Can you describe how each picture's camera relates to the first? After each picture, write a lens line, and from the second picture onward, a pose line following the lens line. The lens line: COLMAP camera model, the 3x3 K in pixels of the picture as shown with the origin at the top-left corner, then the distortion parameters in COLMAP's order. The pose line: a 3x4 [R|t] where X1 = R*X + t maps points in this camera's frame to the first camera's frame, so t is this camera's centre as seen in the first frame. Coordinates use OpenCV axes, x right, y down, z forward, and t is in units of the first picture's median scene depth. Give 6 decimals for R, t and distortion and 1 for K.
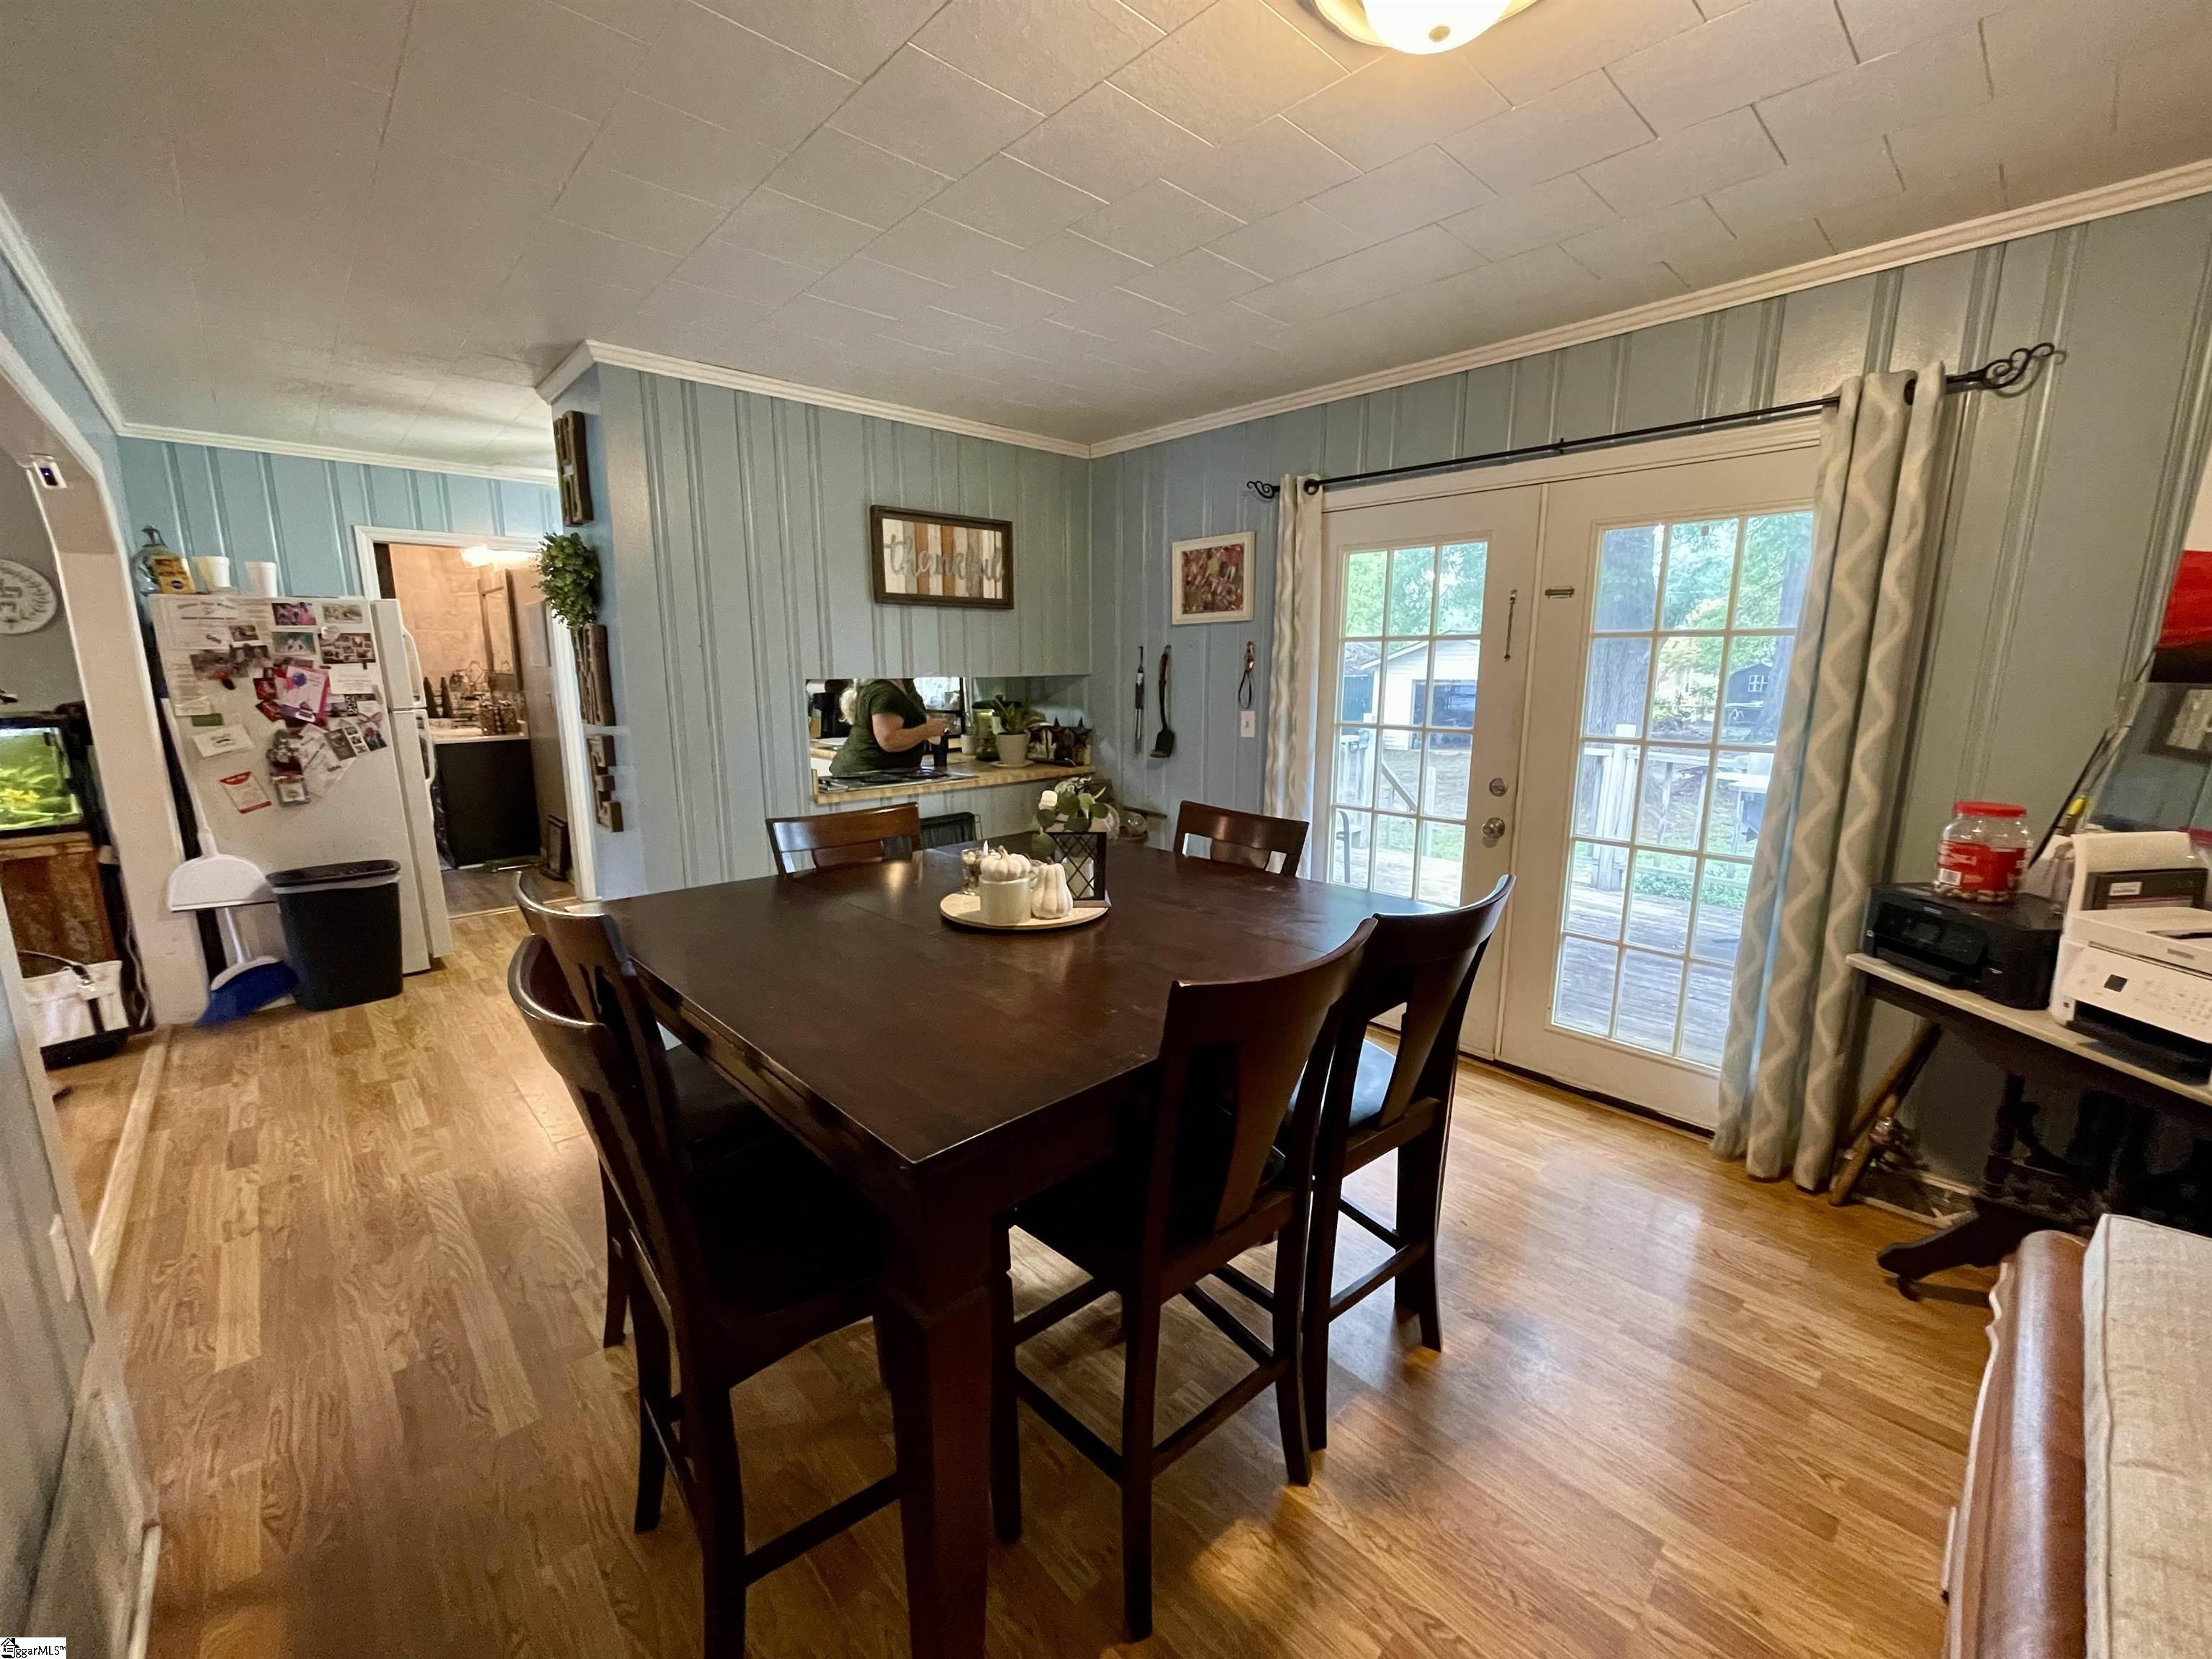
lens RADIAL K [[890.6, 0, 1095.0], [0, 890.6, 829.5], [0, 0, 1]] dist [-0.001169, -0.000127]
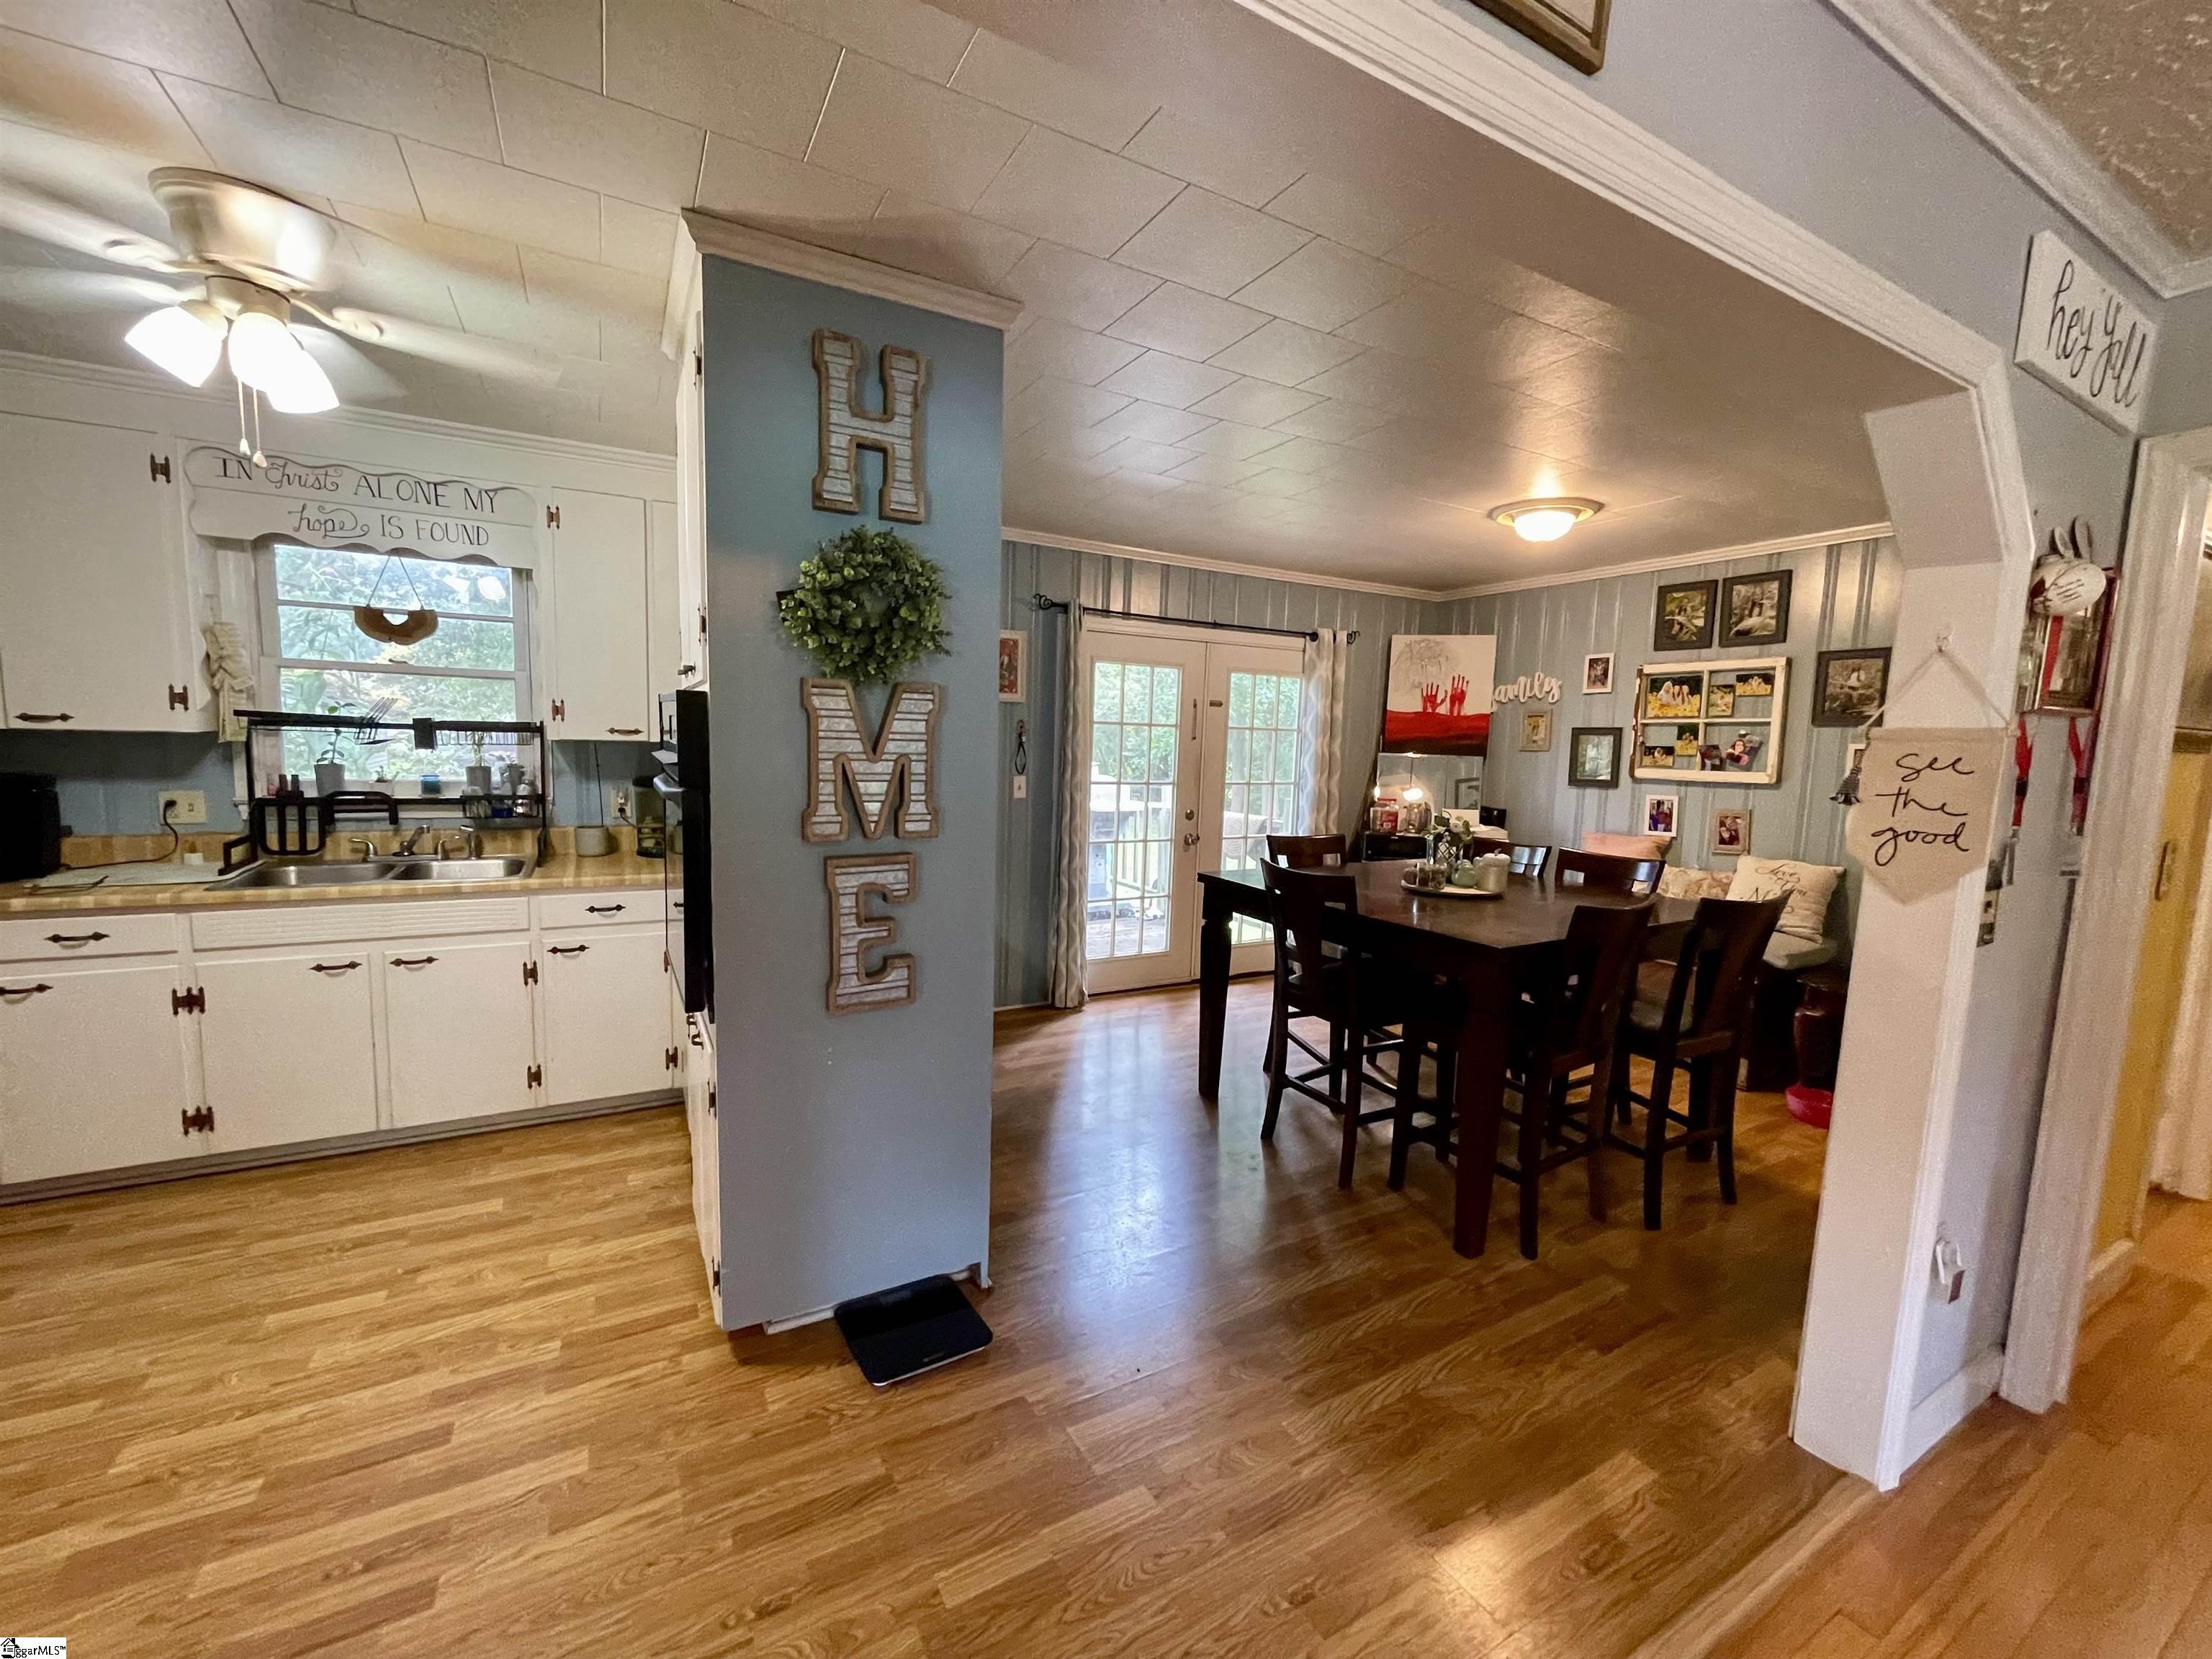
lens RADIAL K [[890.6, 0, 1100.9], [0, 890.6, 830.8], [0, 0, 1]] dist [-0.001169, -0.000127]
pose [[0.236202, -0.097995, 0.966750, -1.303856], [0.149277, 0.986751, 0.063550, -0.161650], [-0.960169, 0.129303, 0.247701, 0.811766]]
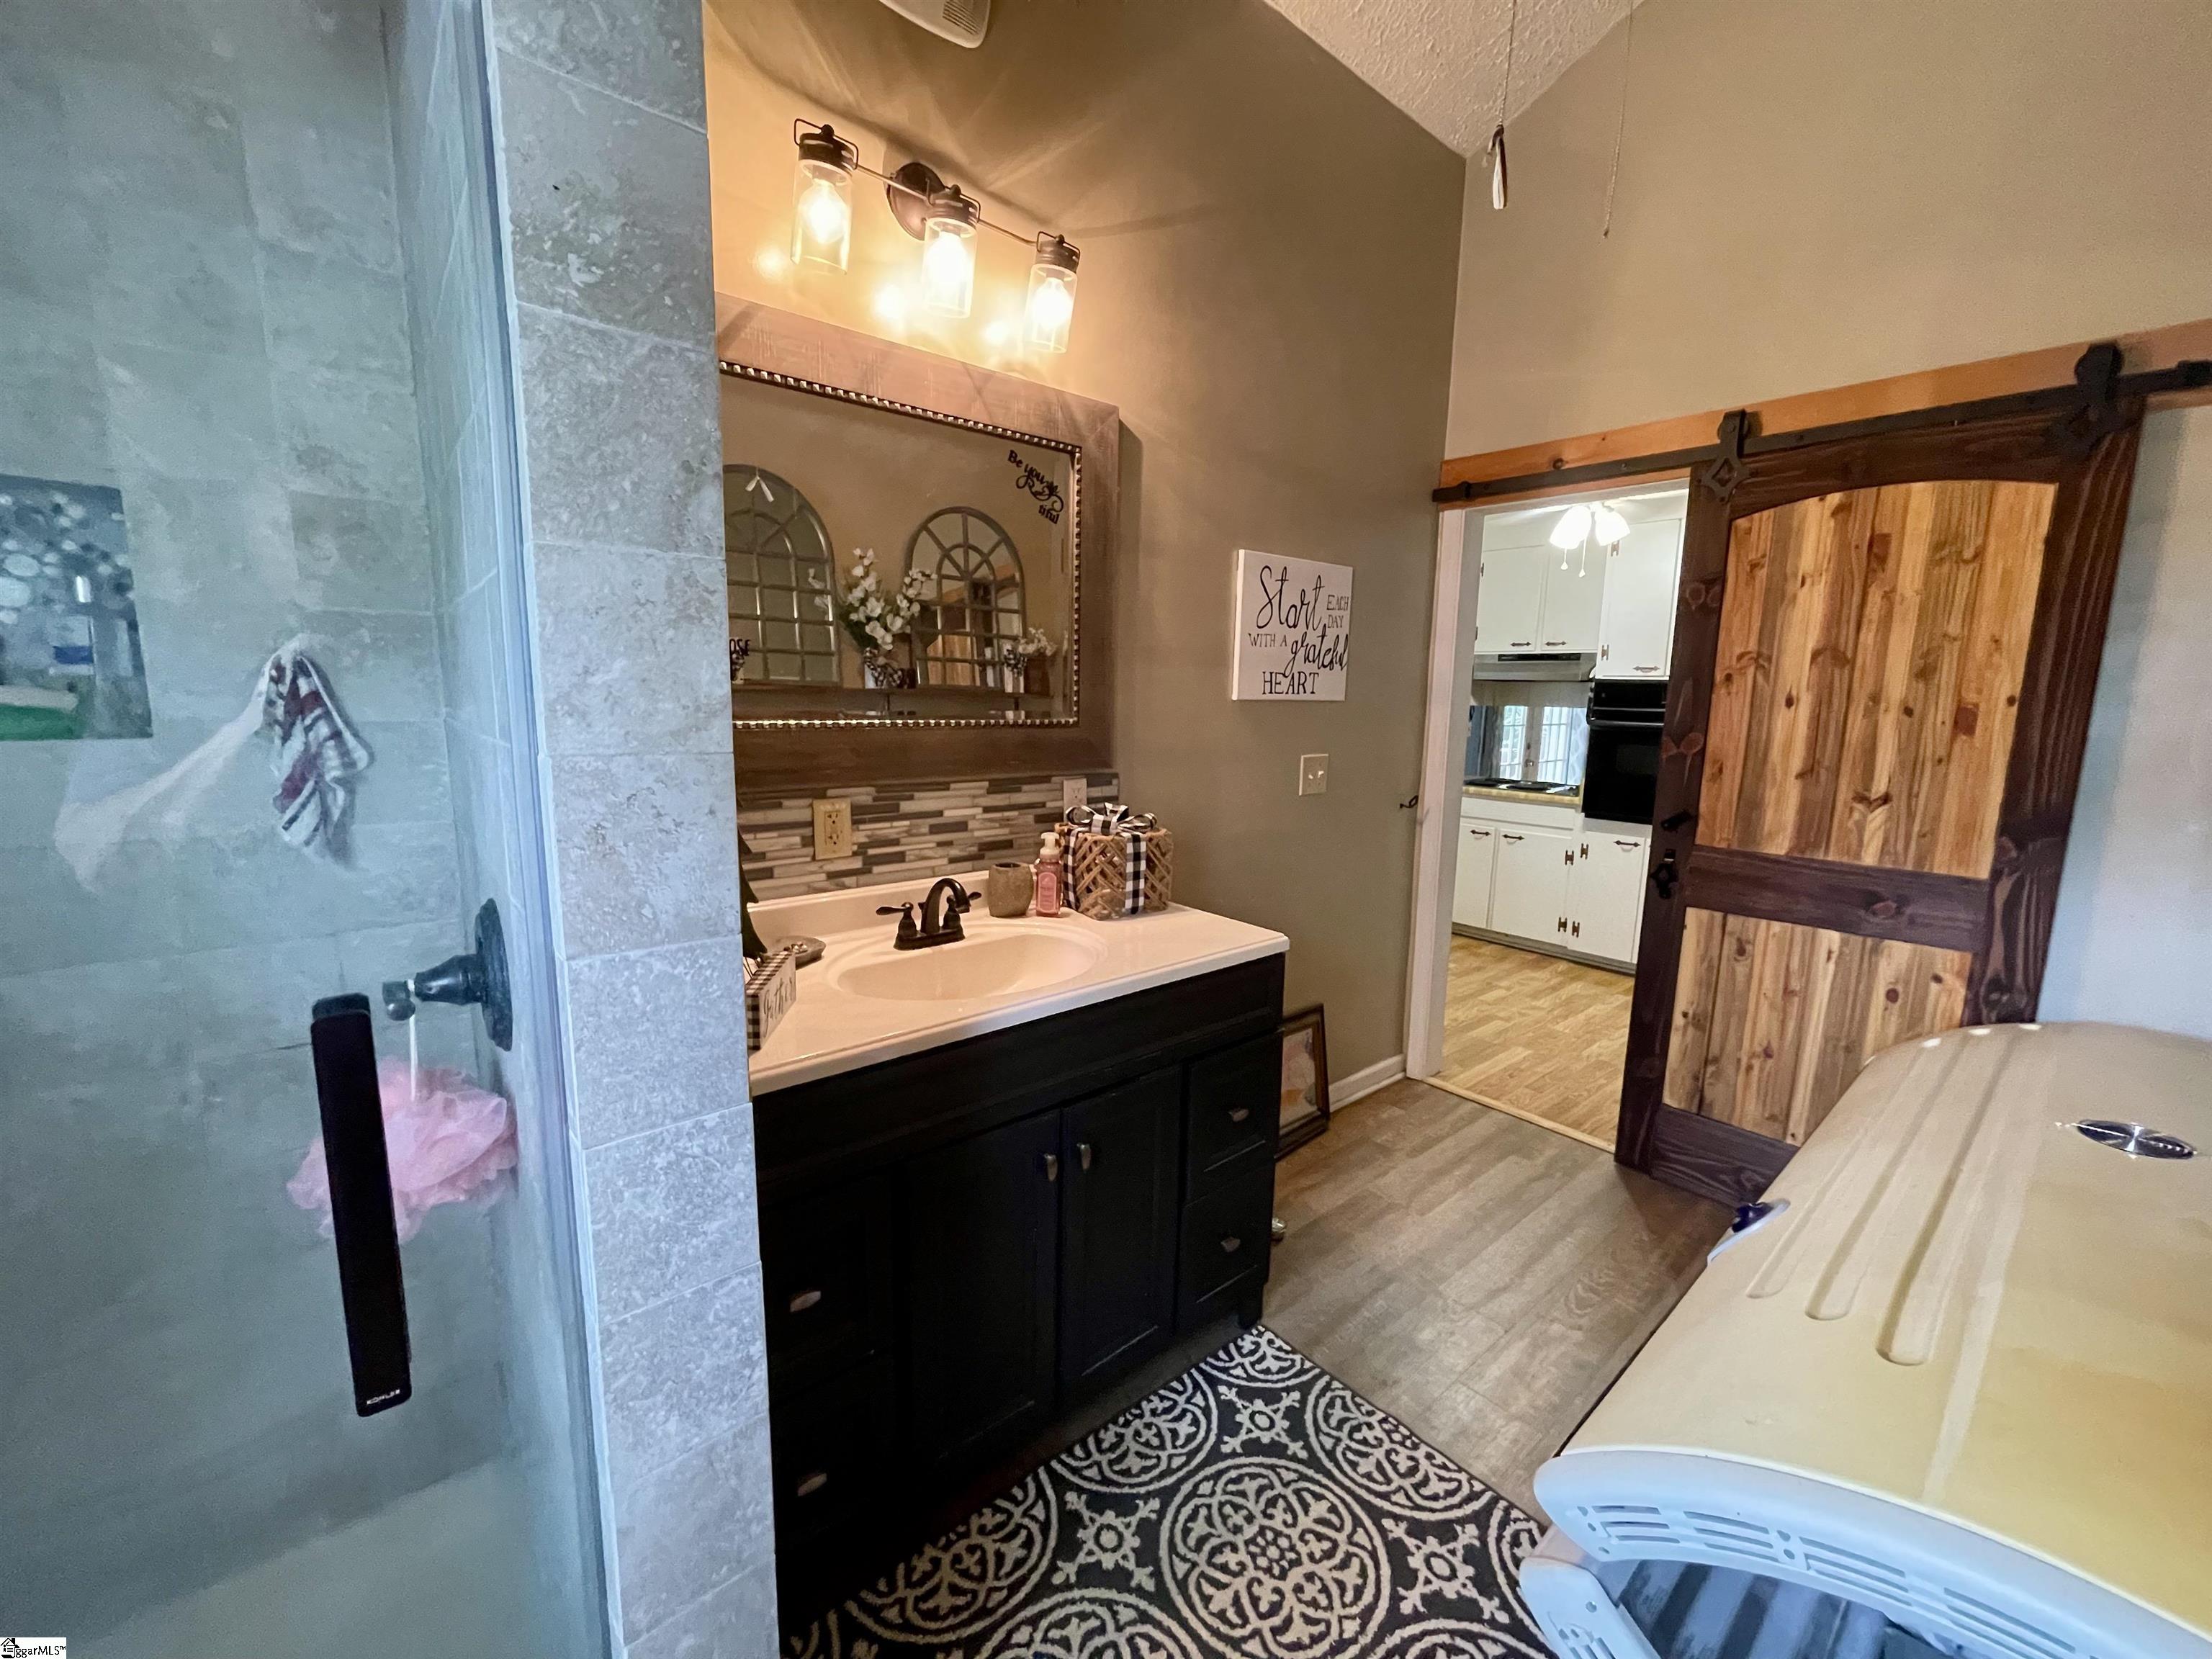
lens RADIAL K [[890.6, 0, 1097.9], [0, 890.6, 827.1], [0, 0, 1]] dist [-0.001169, -0.000127]
pose [[0.041203, -0.151968, 0.987526, -2.245008], [0.166200, 0.975638, 0.143204, -0.413958], [-0.985231, 0.158226, 0.065456, 2.221913]]
